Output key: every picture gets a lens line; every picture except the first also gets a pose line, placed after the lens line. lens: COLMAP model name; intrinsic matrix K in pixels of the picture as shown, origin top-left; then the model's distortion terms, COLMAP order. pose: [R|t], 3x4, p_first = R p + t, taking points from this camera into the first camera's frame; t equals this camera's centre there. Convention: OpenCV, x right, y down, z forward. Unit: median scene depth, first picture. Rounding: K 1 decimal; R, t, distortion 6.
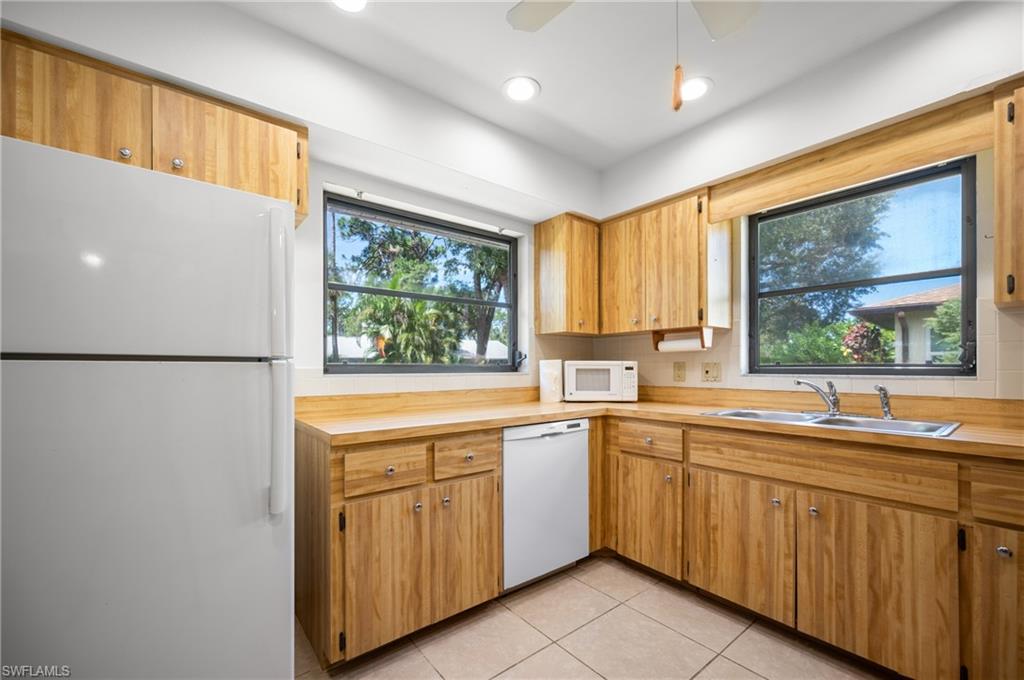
lens RADIAL K [[416.2, 0, 506.9], [0, 416.2, 366.3], [0, 0, 1]] dist [-0.001498, -0.000188]
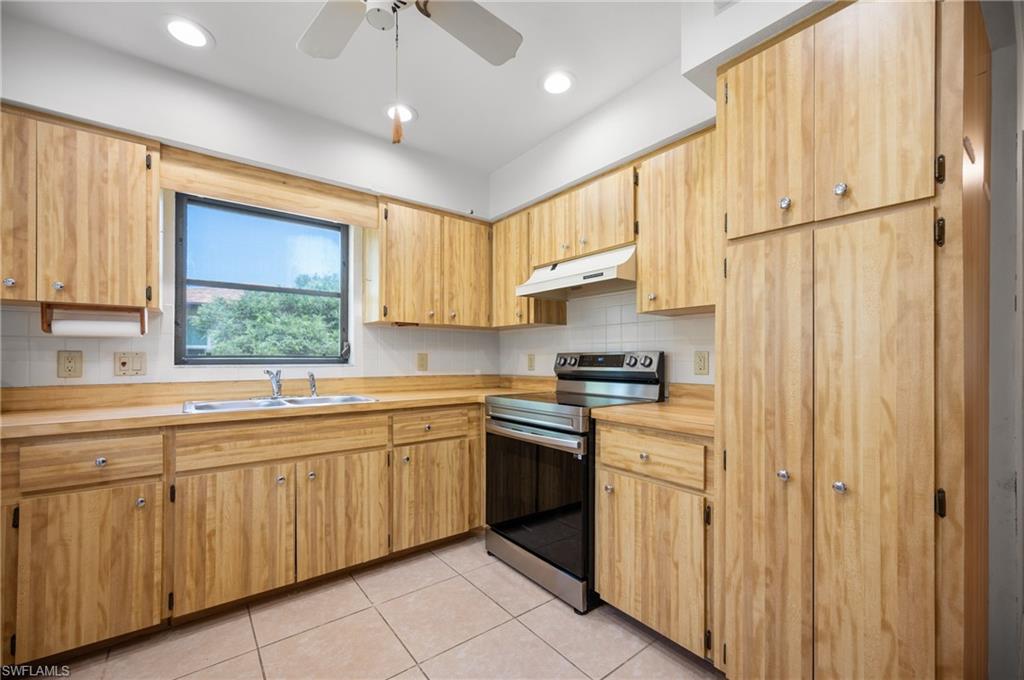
lens RADIAL K [[411.6, 0, 507.2], [0, 411.6, 356.7], [0, 0, 1]] dist [-0.000239, -0.000075]
pose [[0.017002, 0.005089, 0.999843, -0.373663], [-0.003305, 0.999982, -0.005033, 0.001942], [-0.999850, -0.003219, 0.017019, 0.320268]]
